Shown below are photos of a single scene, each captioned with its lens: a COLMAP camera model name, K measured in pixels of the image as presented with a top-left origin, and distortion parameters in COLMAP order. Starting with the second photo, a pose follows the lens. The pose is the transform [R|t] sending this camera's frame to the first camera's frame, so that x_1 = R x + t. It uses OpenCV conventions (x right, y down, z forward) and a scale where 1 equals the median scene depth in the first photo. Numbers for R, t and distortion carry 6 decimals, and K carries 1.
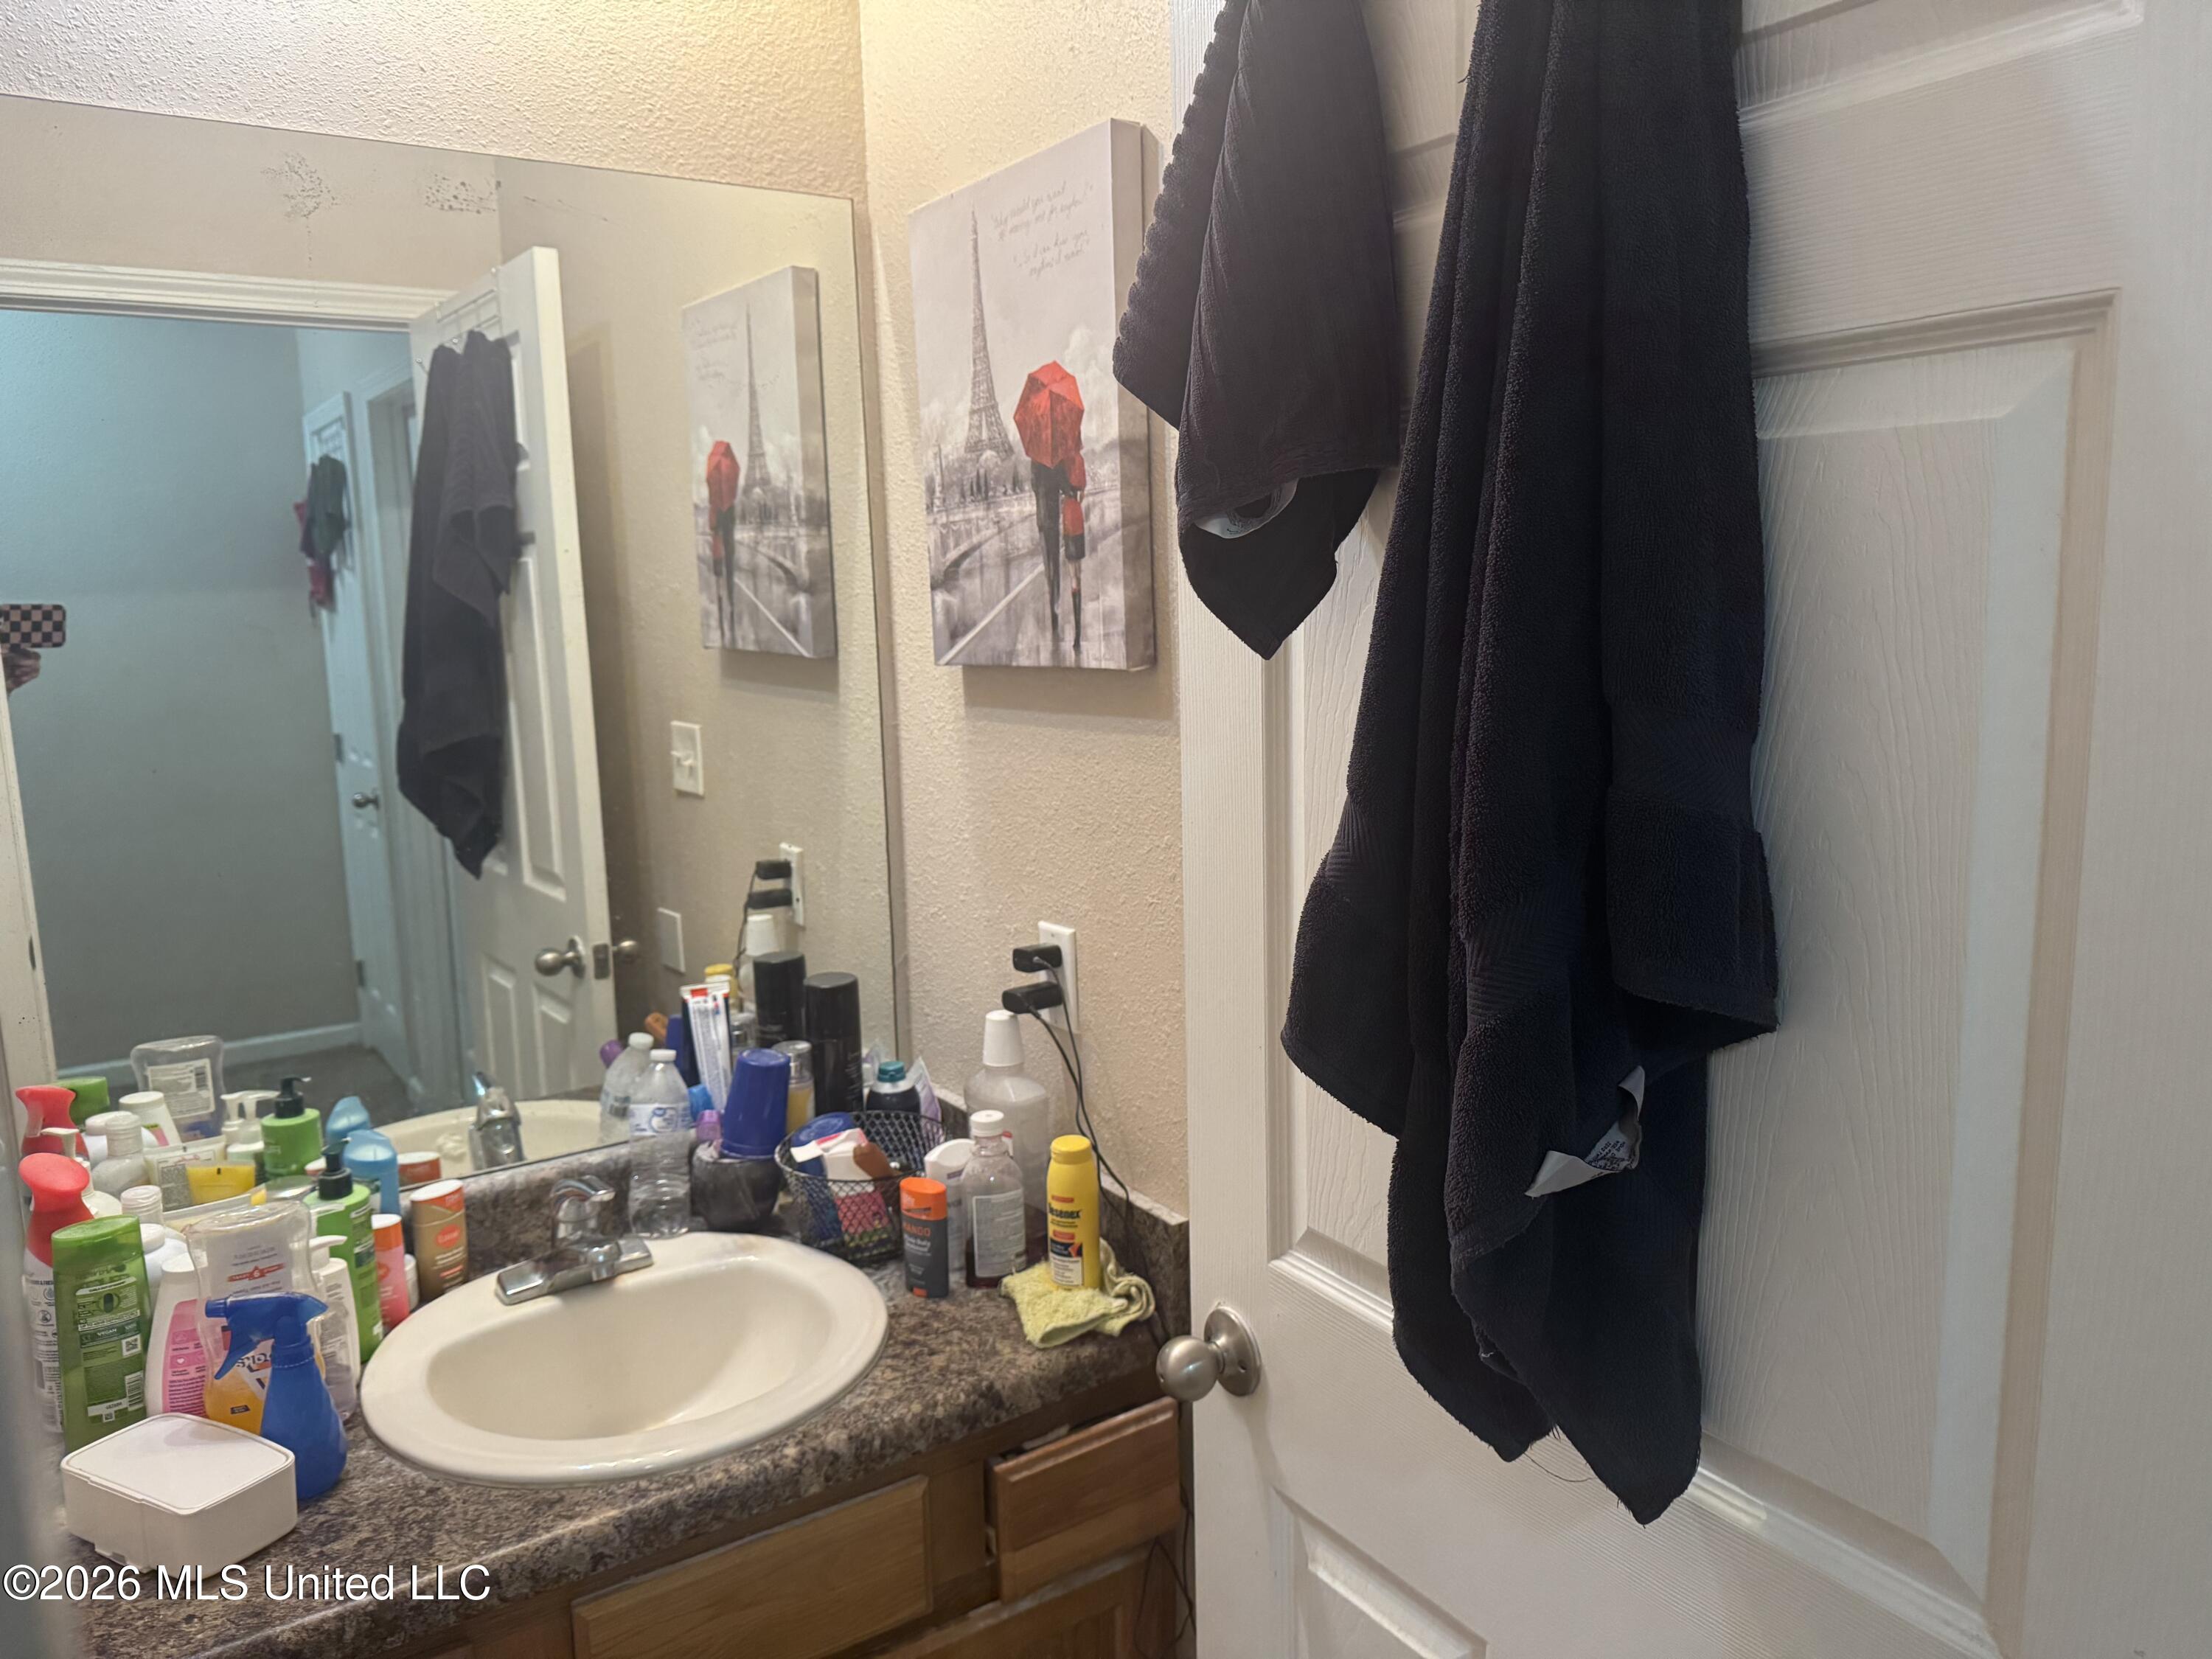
lens RADIAL K [[1568.2, 0, 1121.2], [0, 1568.2, 825.8], [0, 0, 1]] dist [-0.018338, 0.003209]
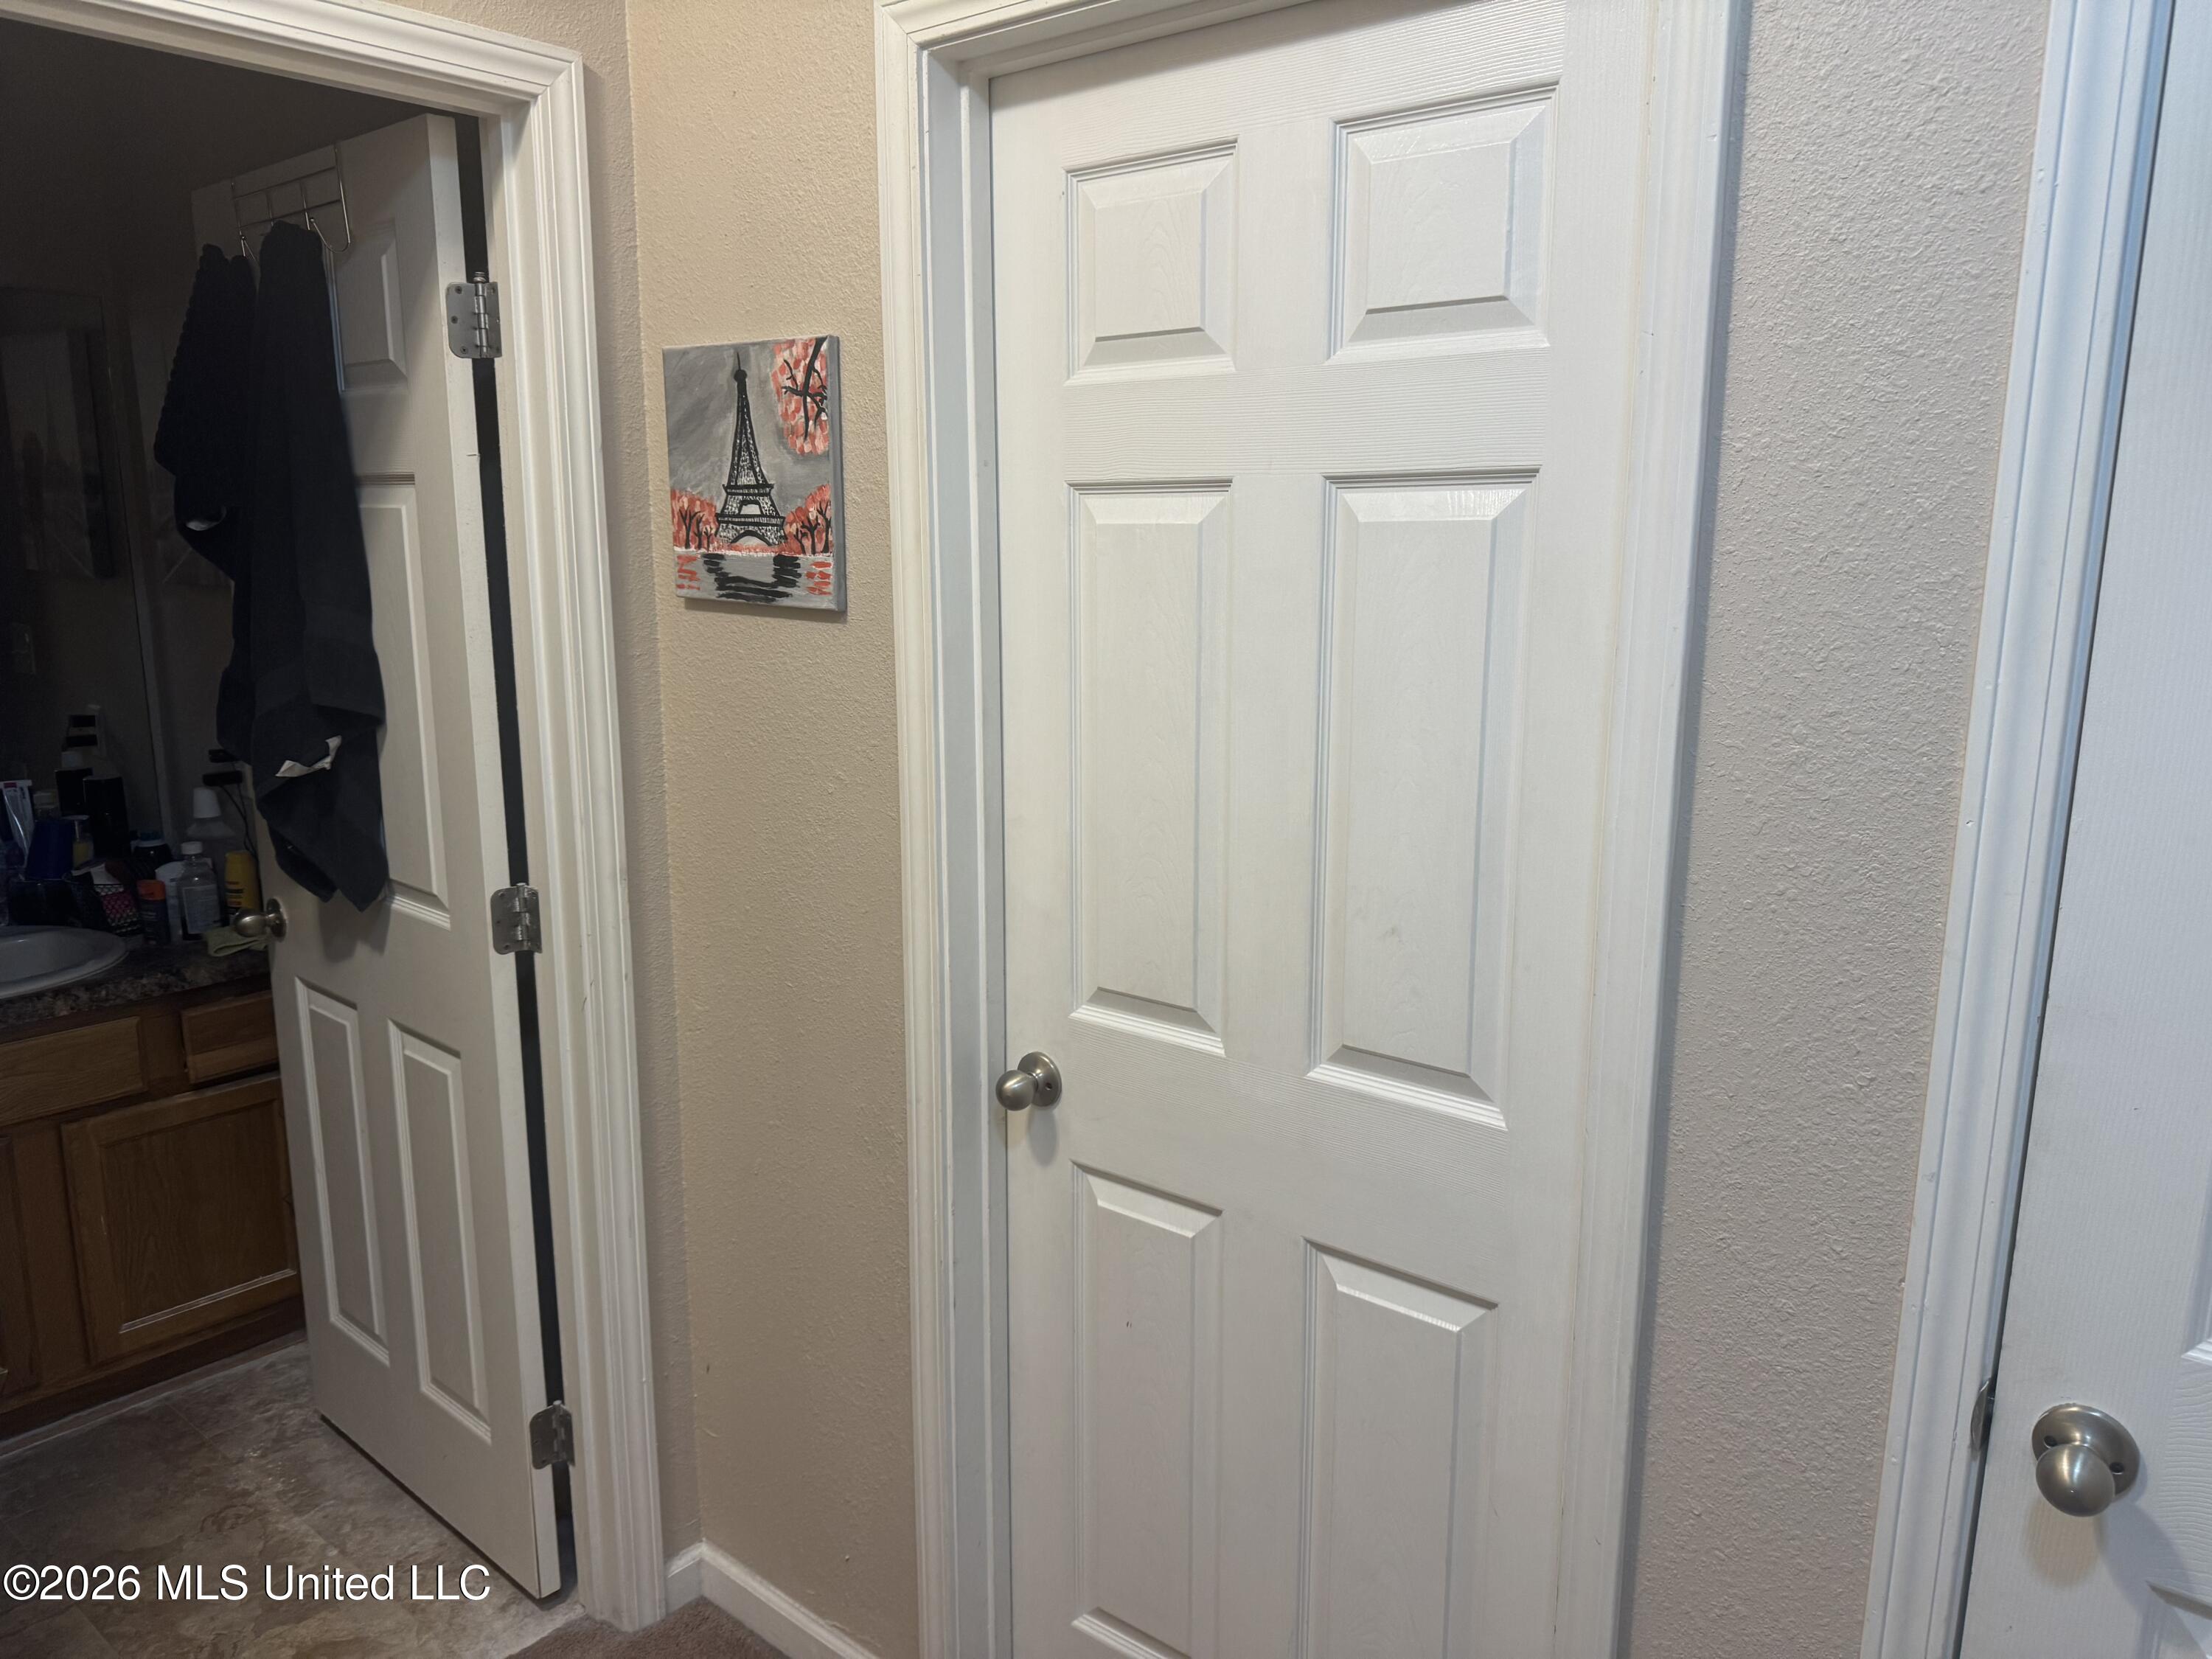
lens RADIAL K [[1568.2, 0, 1084.0], [0, 1568.2, 824.1], [0, 0, 1]] dist [-0.018338, 0.003209]
pose [[0.963349, -0.029777, 0.266593, 0.483891], [0.017429, 0.998668, 0.048568, 0.113964], [-0.267684, -0.042141, 0.962585, -1.112246]]
